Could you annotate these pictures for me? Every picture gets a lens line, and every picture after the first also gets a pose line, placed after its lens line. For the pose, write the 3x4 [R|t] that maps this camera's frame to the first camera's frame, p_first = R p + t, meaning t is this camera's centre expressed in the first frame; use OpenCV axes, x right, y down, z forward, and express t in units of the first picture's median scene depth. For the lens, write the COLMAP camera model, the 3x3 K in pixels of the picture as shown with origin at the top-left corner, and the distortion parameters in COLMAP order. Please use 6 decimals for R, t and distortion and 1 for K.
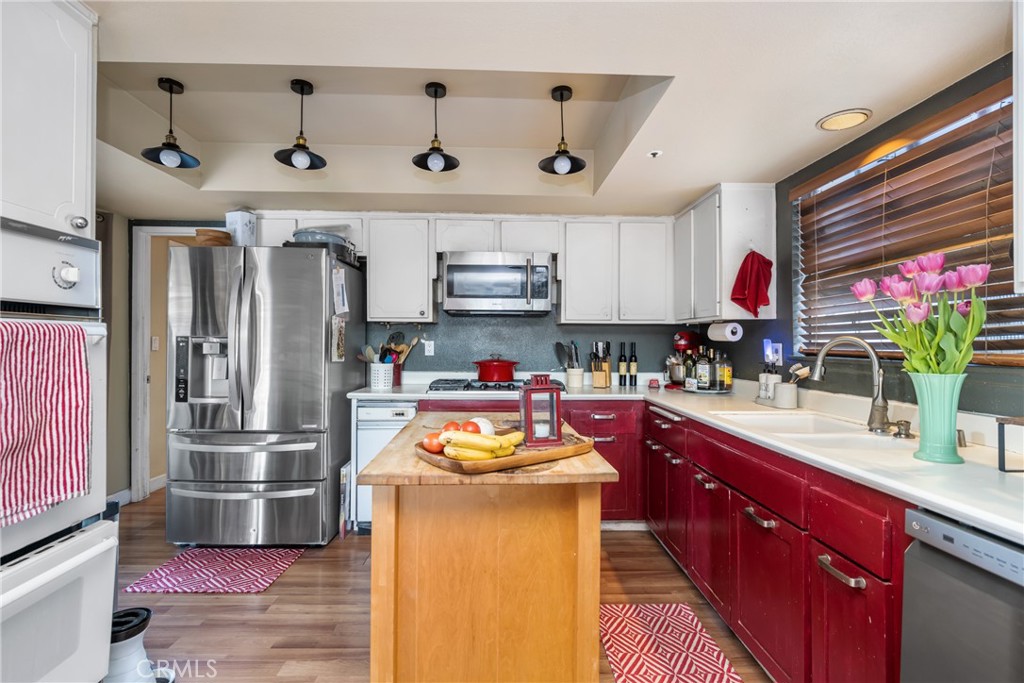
lens RADIAL K [[488.1, 0, 513.7], [0, 488.1, 340.3], [0, 0, 1]] dist [0.011104, -0.000285]
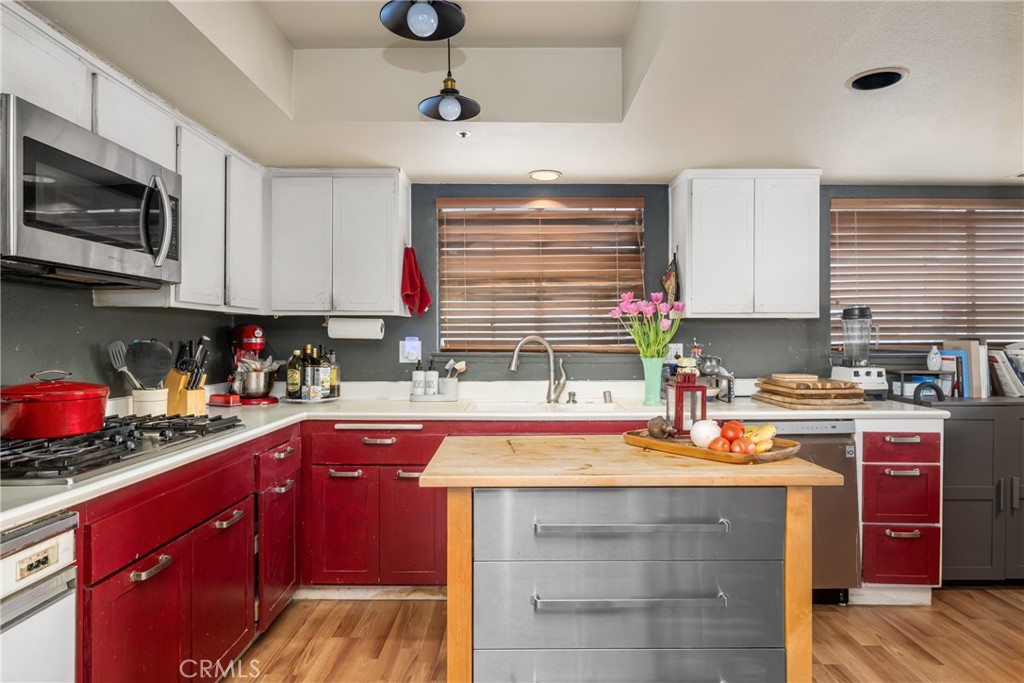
lens RADIAL K [[605.8, 0, 516.5], [0, 605.8, 340.5], [0, 0, 1]] dist [-0.007019, -0.000220]
pose [[0.019033, -0.006286, 0.999799, -0.631619], [-0.004718, 0.999969, 0.006377, -0.004051], [-0.999808, -0.004839, 0.019002, 0.667328]]
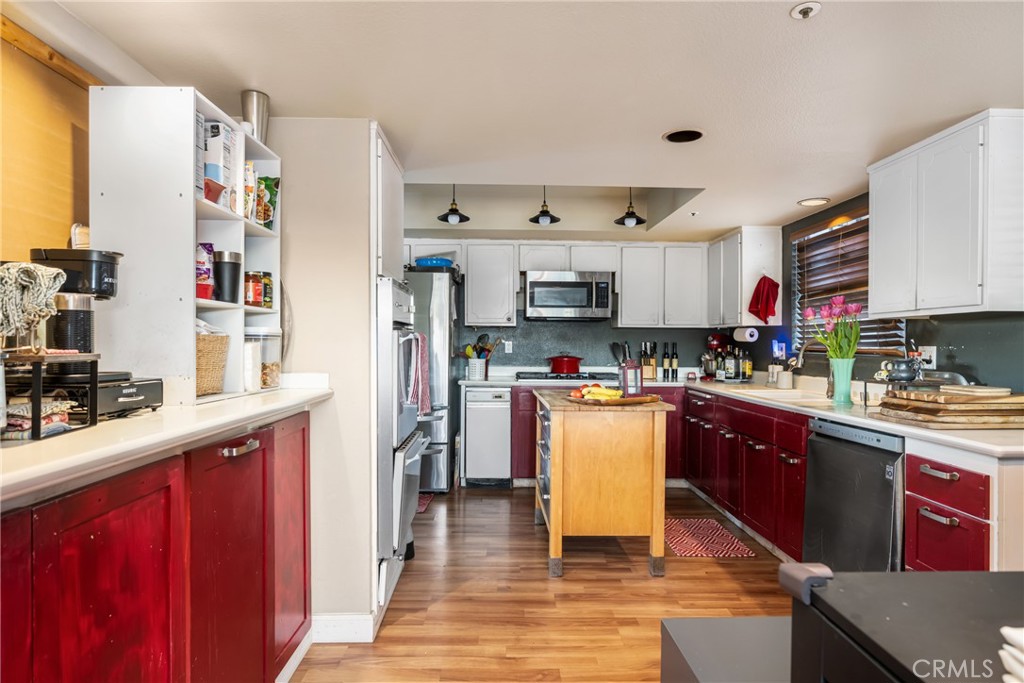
lens RADIAL K [[594.5, 0, 512.9], [0, 594.5, 346.6], [0, 0, 1]] dist [0.005062, 0.000097]
pose [[0.999961, 0.002254, -0.008567, -0.178695], [-0.002168, 0.999946, 0.010131, 0.000119], [0.008589, -0.010112, 0.999912, -0.595292]]
